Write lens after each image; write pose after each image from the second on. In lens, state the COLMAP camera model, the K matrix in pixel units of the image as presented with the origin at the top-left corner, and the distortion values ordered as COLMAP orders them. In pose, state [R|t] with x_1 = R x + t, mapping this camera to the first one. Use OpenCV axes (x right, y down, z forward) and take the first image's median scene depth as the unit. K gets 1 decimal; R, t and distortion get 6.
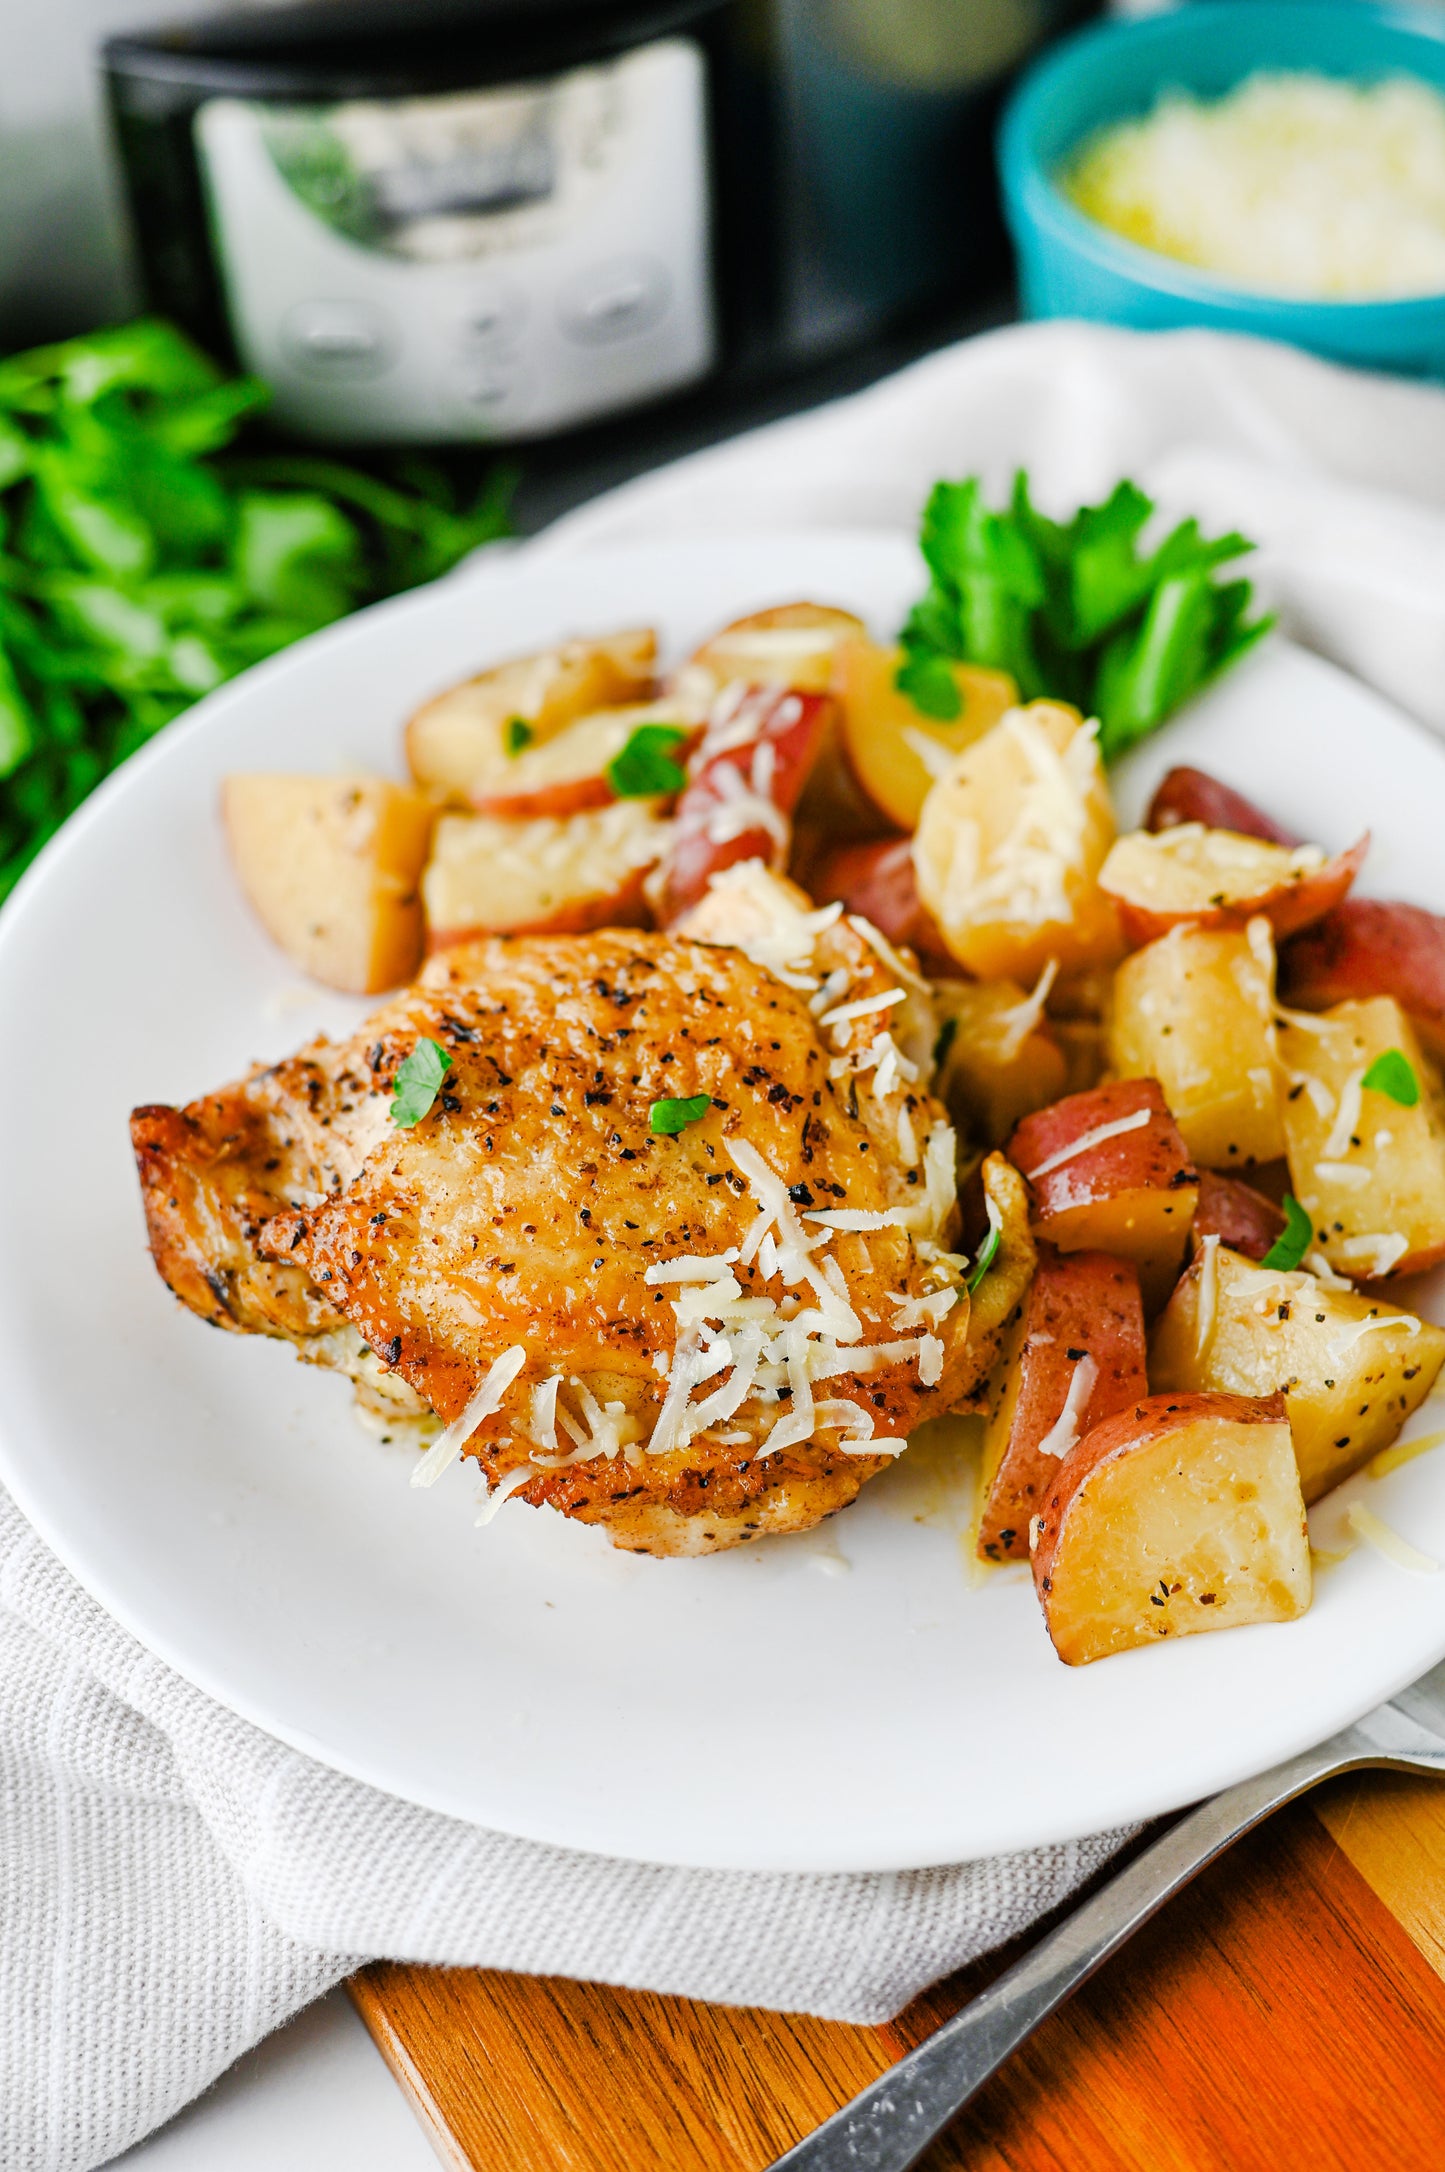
lens RADIAL K [[3481.4, 0, 722.5], [0, 3481.4, 1086.0], [0, 0, 1]] dist [-0.155169, 0.067864]
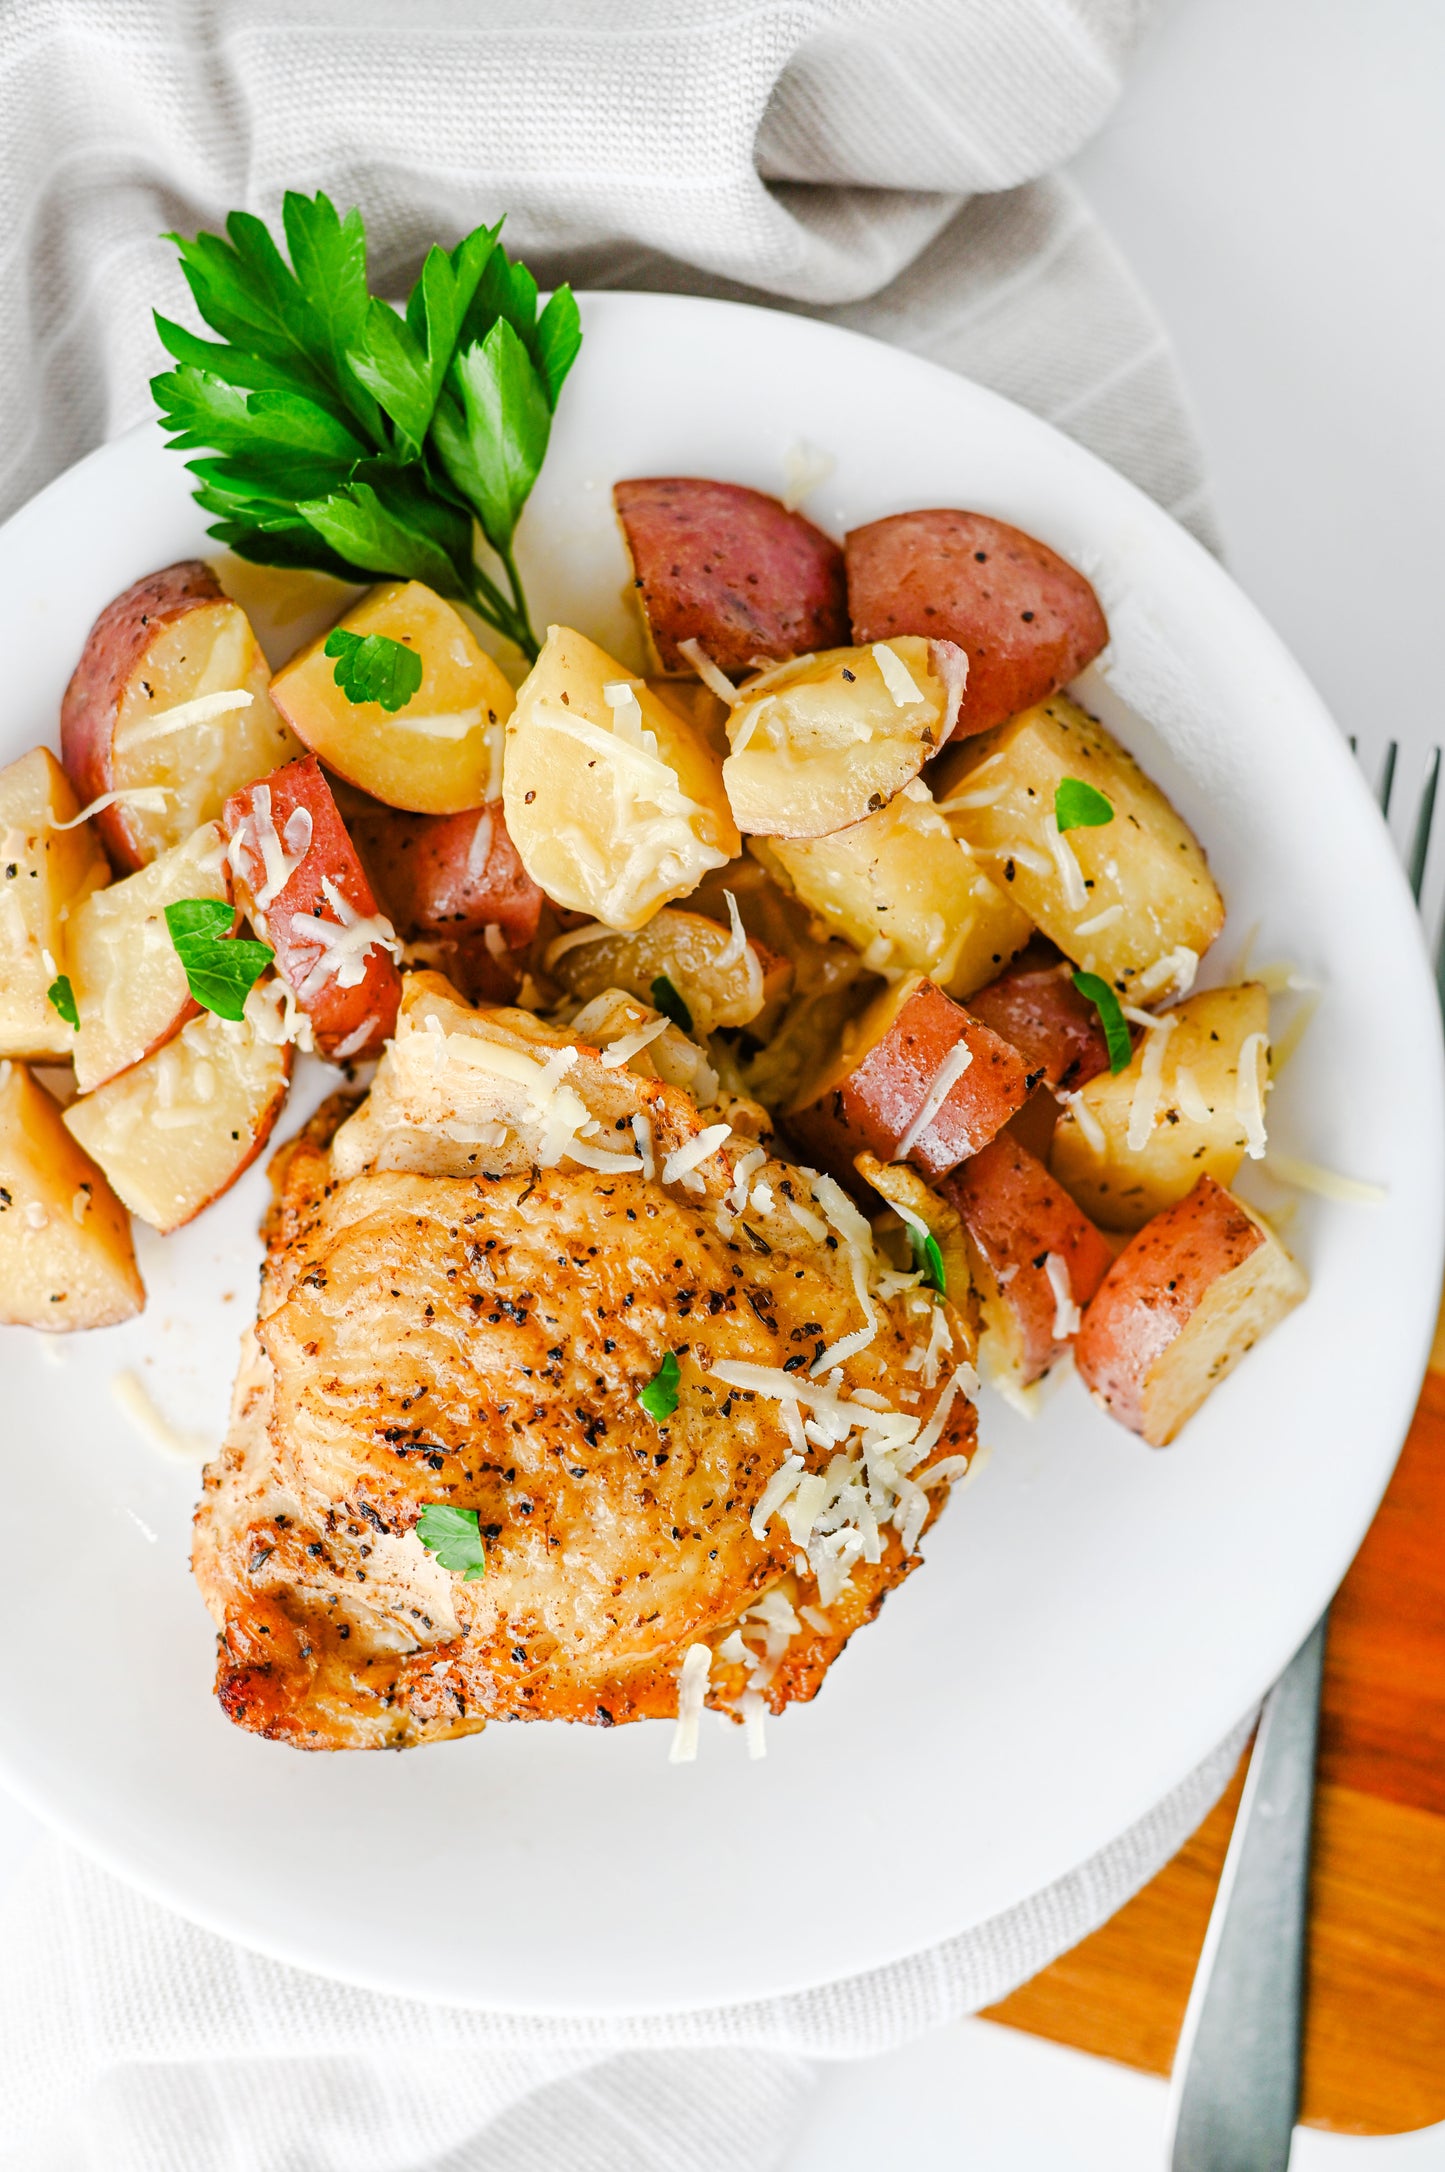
lens RADIAL K [[3481.4, 0, 722.5], [0, 3481.4, 1086.0], [0, 0, 1]] dist [-0.155169, 0.067864]
pose [[0.740048, -0.668035, 0.077839, -0.019677], [0.438031, 0.566574, 0.697941, -0.751636], [-0.510351, -0.482414, 0.711912, 0.301929]]
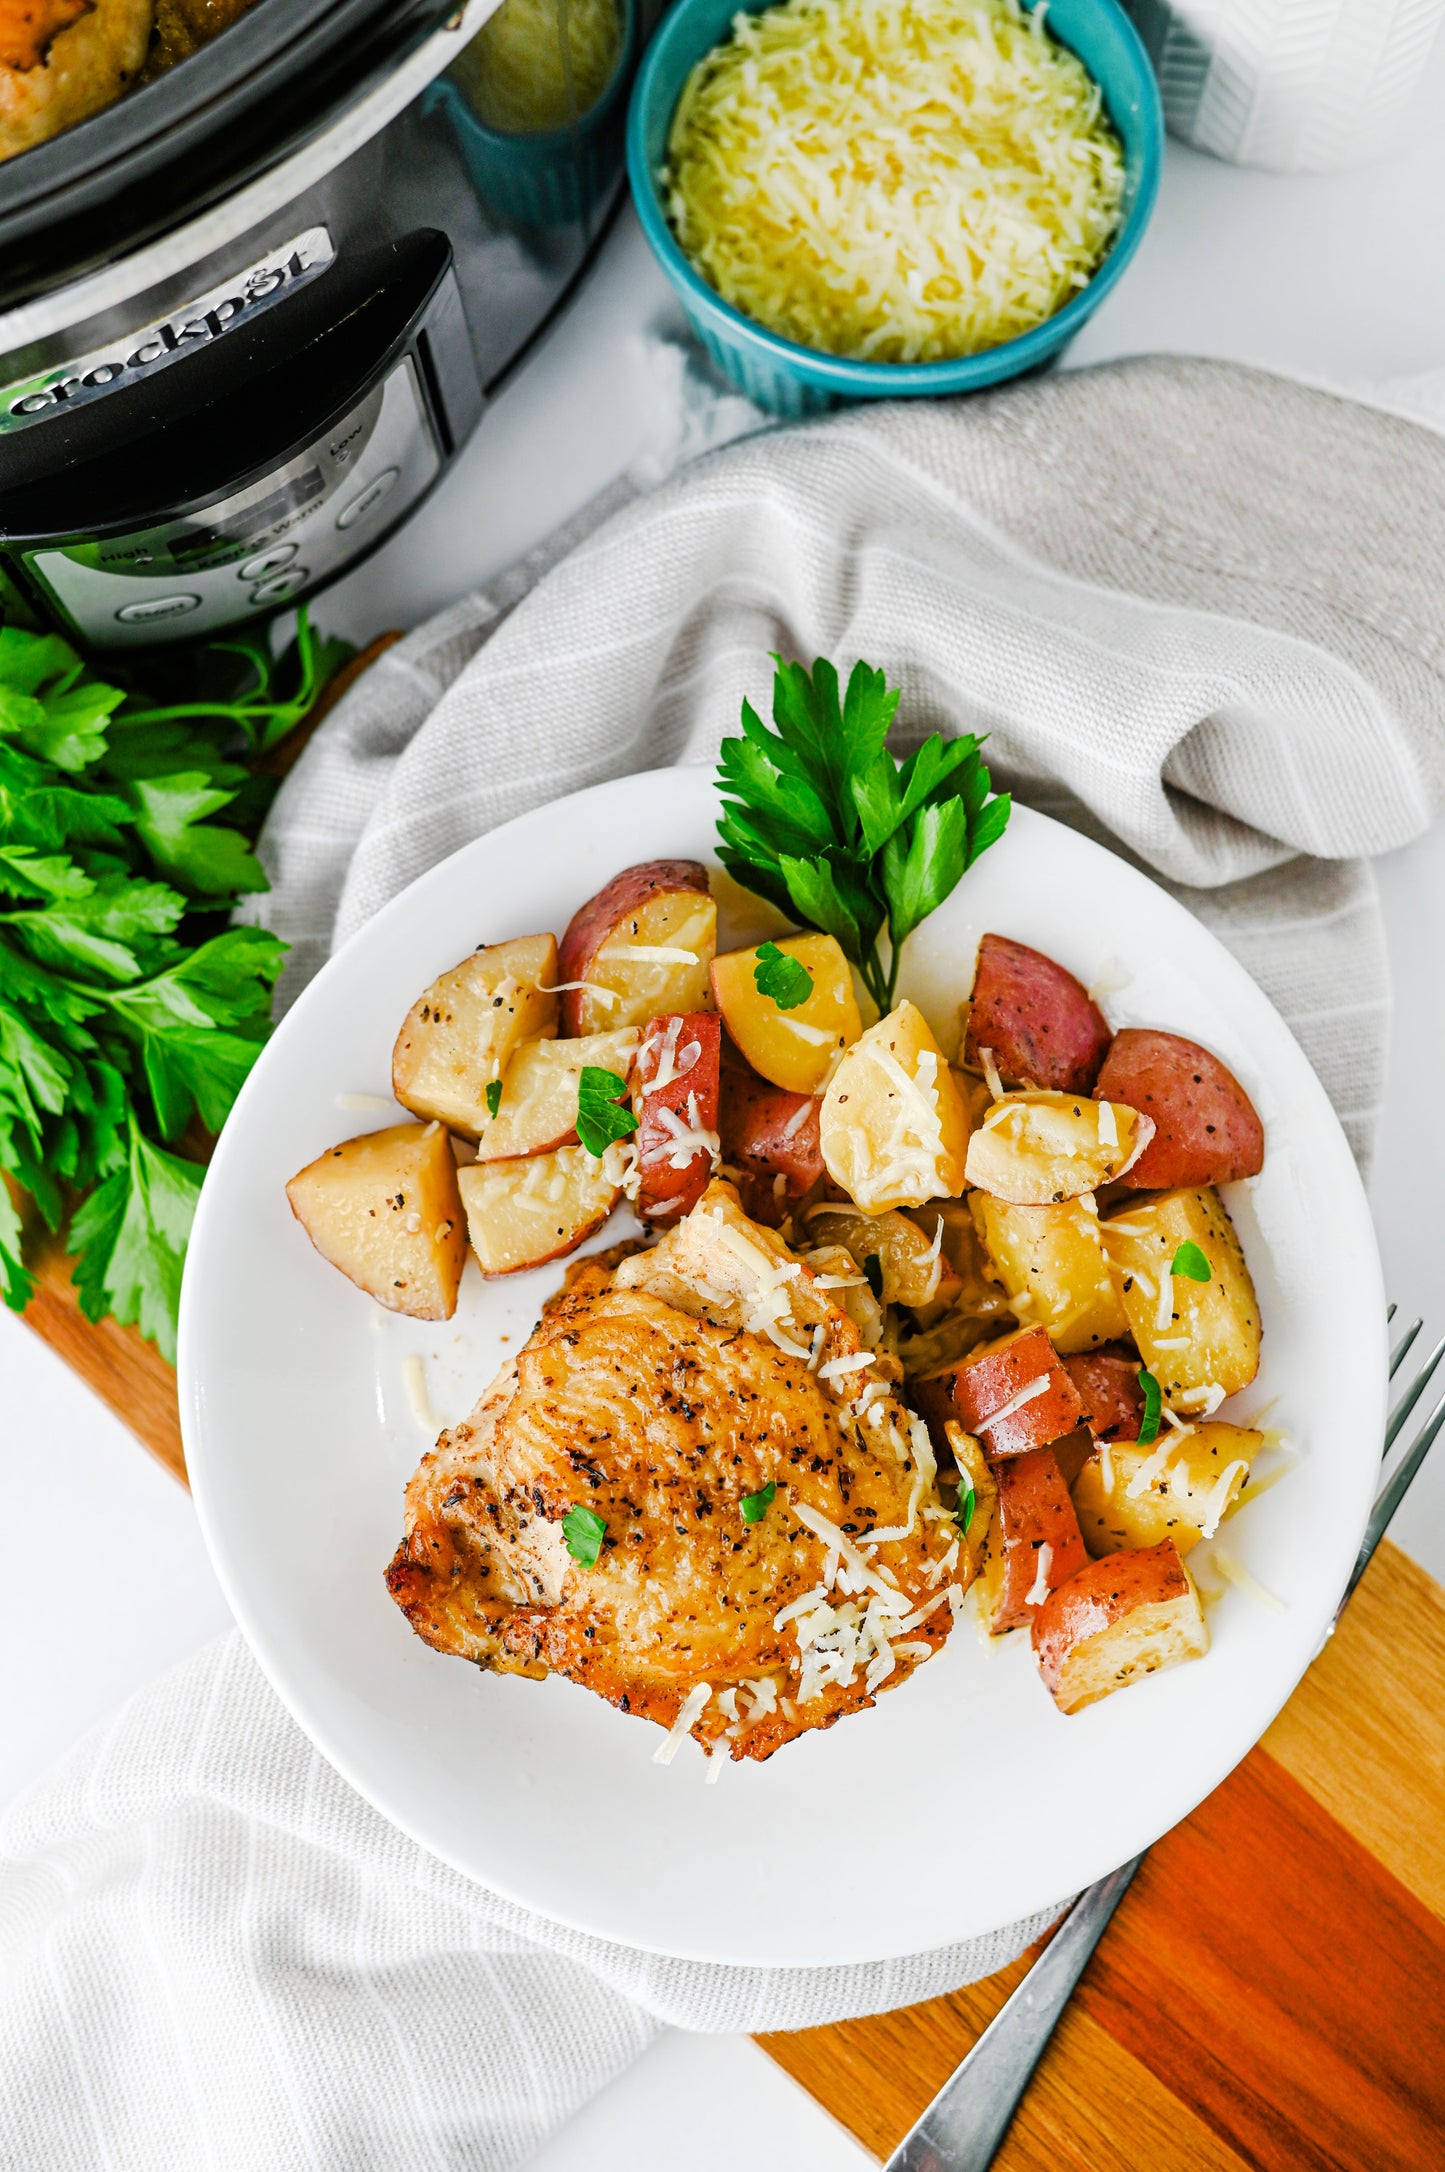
lens RADIAL K [[3424.7, 0, 722.5], [0, 3424.7, 1086.0], [0, 0, 1]] dist [-0.130241, -0.043949]
pose [[0.953407, -0.291939, 0.076075, -0.086177], [0.198971, 0.798023, 0.568832, -0.966346], [-0.226774, -0.527192, 0.818928, -0.097767]]
